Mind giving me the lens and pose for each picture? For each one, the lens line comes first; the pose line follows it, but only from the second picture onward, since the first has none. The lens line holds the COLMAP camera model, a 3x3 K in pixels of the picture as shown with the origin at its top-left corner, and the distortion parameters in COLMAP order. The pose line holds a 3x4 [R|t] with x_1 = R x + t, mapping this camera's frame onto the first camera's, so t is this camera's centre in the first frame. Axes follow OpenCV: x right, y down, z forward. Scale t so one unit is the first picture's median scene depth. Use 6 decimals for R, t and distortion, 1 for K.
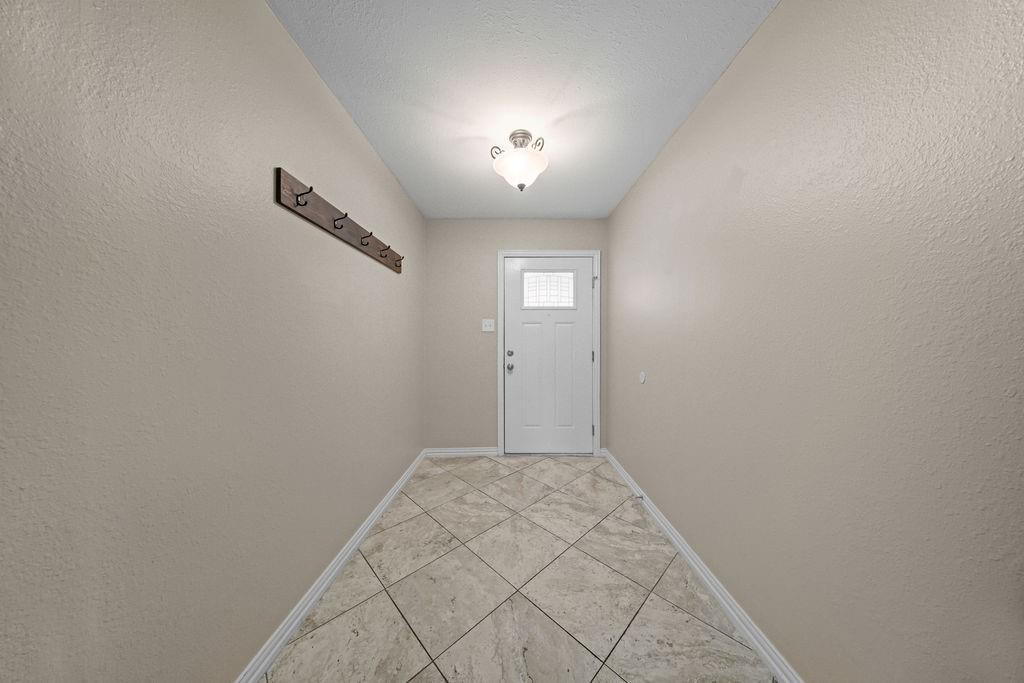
lens RADIAL K [[299.0, 0, 512.8], [0, 299.0, 338.2], [0, 0, 1]] dist [0.009683, -0.004635]
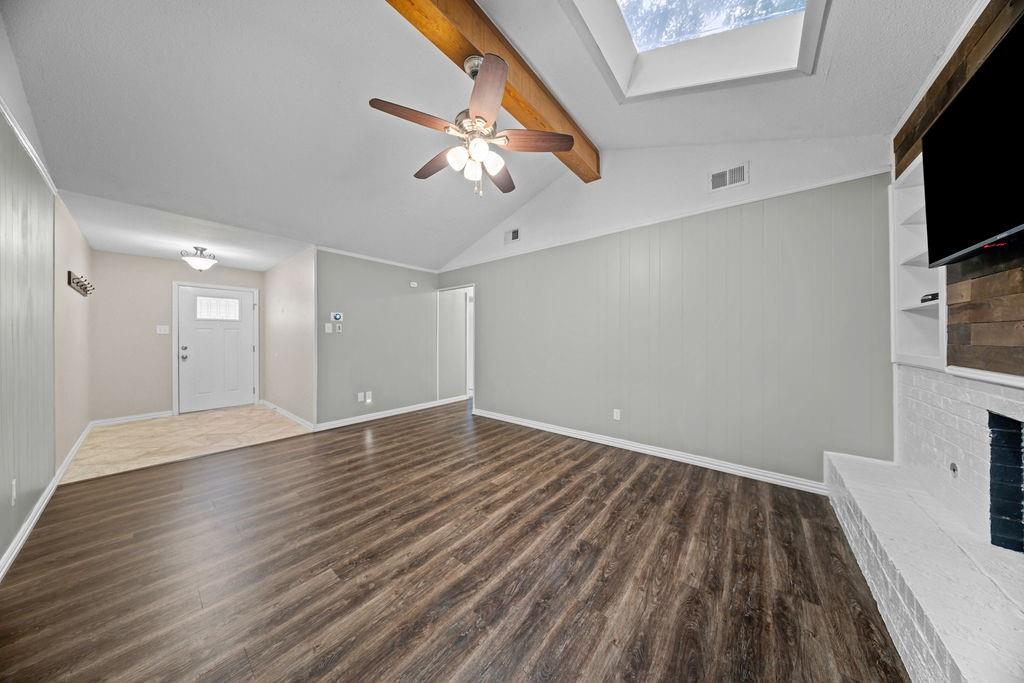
lens RADIAL K [[299.0, 0, 512.8], [0, 299.0, 338.2], [0, 0, 1]] dist [0.009683, -0.004635]
pose [[0.631468, -0.002810, 0.775397, -0.141531], [-0.000240, 0.999993, 0.003820, -0.007233], [-0.775402, -0.002598, 0.631462, -1.309710]]
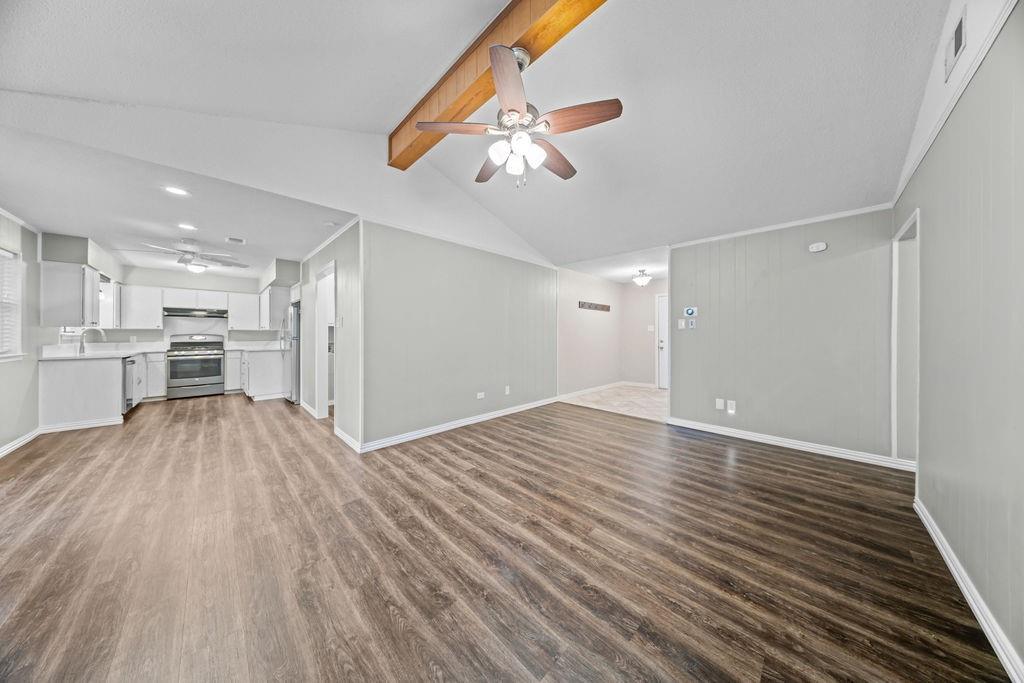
lens RADIAL K [[301.8, 0, 513.6], [0, 301.8, 334.8], [0, 0, 1]] dist [0.008787, -0.004357]
pose [[0.704598, 0.001418, -0.709605, 0.789632], [0.001981, 0.999990, 0.003966, -0.007007], [0.709604, -0.004200, 0.704589, -1.297541]]
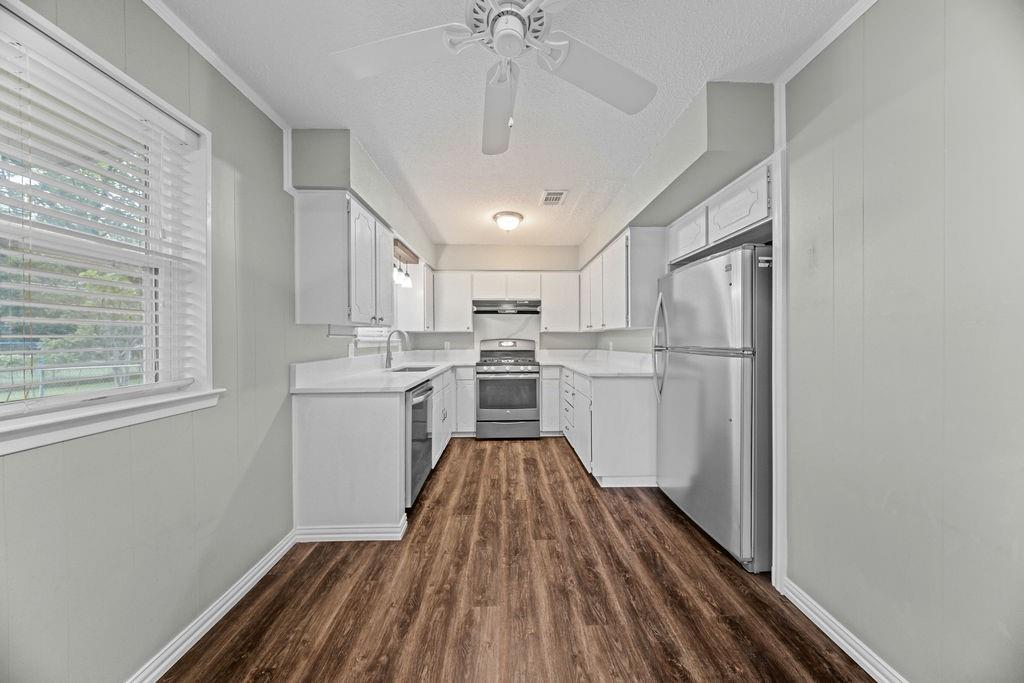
lens RADIAL K [[299.0, 0, 512.8], [0, 299.0, 338.2], [0, 0, 1]] dist [0.009683, -0.004635]
pose [[0.023250, -0.001735, -0.999728, -0.778185], [0.005617, 0.999983, -0.001604, -0.007330], [0.999714, -0.005579, 0.023259, -1.375052]]
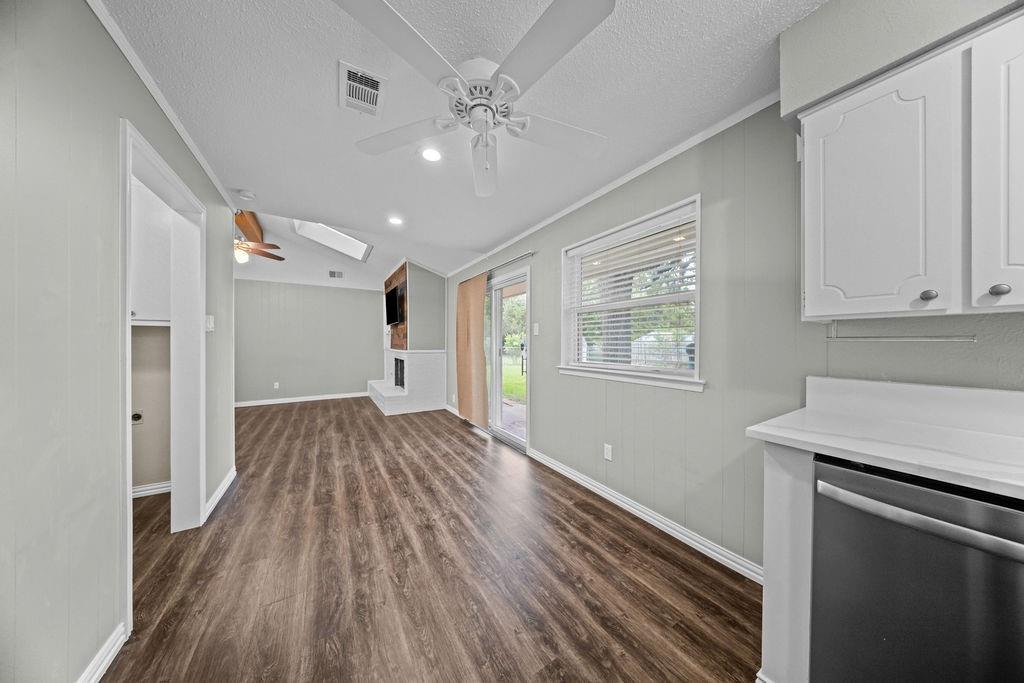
lens RADIAL K [[299.0, 0, 512.8], [0, 299.0, 338.2], [0, 0, 1]] dist [0.009683, -0.004635]
pose [[-0.530476, 0.008779, 0.847655, -1.506912], [-0.003971, 0.999910, -0.012841, -0.009496], [-0.847691, -0.010178, -0.530393, -1.174496]]
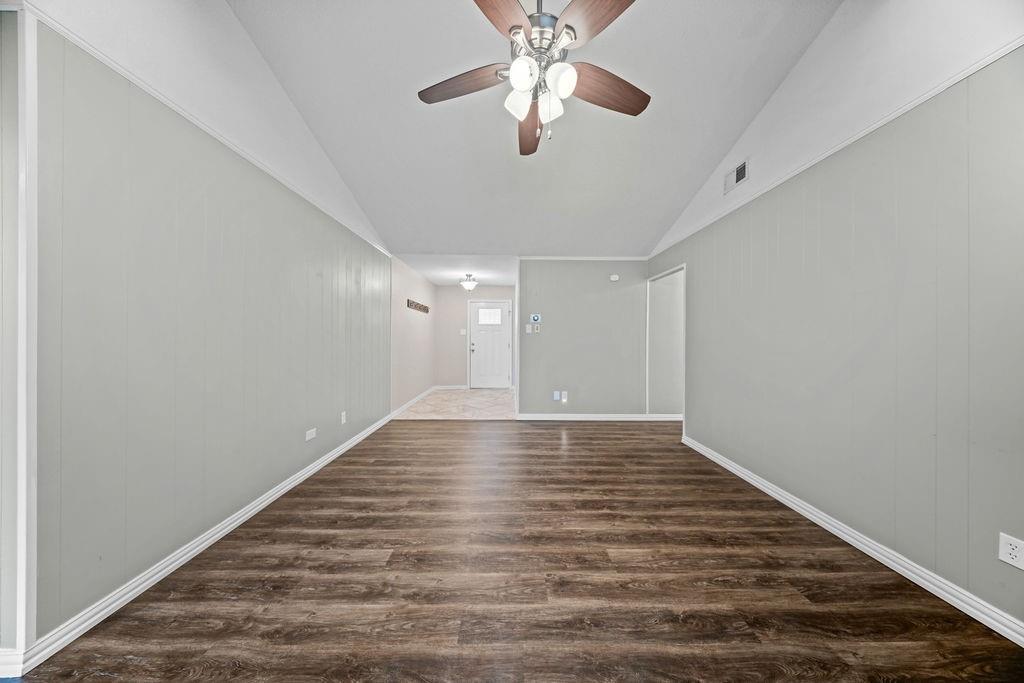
lens RADIAL K [[299.0, 0, 512.8], [0, 299.0, 338.2], [0, 0, 1]] dist [0.009683, -0.004635]
pose [[0.999963, 0.003193, 0.007933, 0.281120], [-0.003231, 0.999983, 0.004750, -0.007773], [-0.007918, -0.004776, 0.999957, -1.303973]]
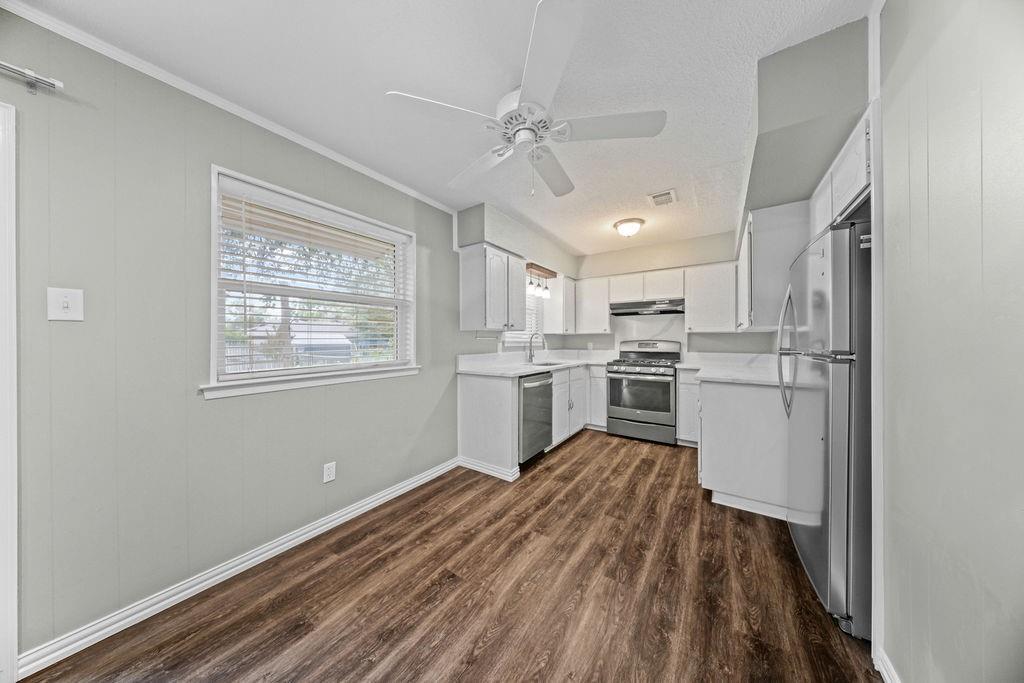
lens RADIAL K [[299.0, 0, 512.8], [0, 299.0, 338.2], [0, 0, 1]] dist [0.009683, -0.004635]
pose [[-0.567606, -0.005487, -0.823282, -0.688678], [0.003414, 0.999954, -0.009018, -0.005663], [0.823293, -0.007930, -0.567561, -1.108166]]
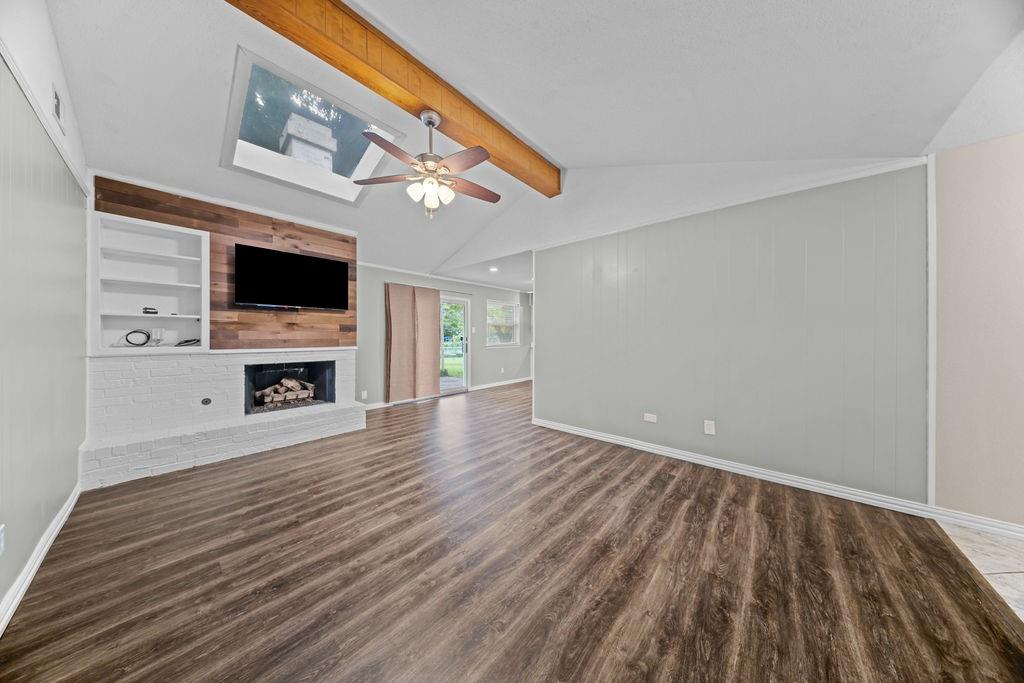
lens RADIAL K [[301.8, 0, 513.6], [0, 301.8, 334.8], [0, 0, 1]] dist [0.008787, -0.004357]
pose [[-0.658581, -0.005633, -0.752489, 0.805869], [-0.000509, 0.999975, -0.007040, -0.003637], [0.752509, -0.004253, -0.658568, -0.101052]]
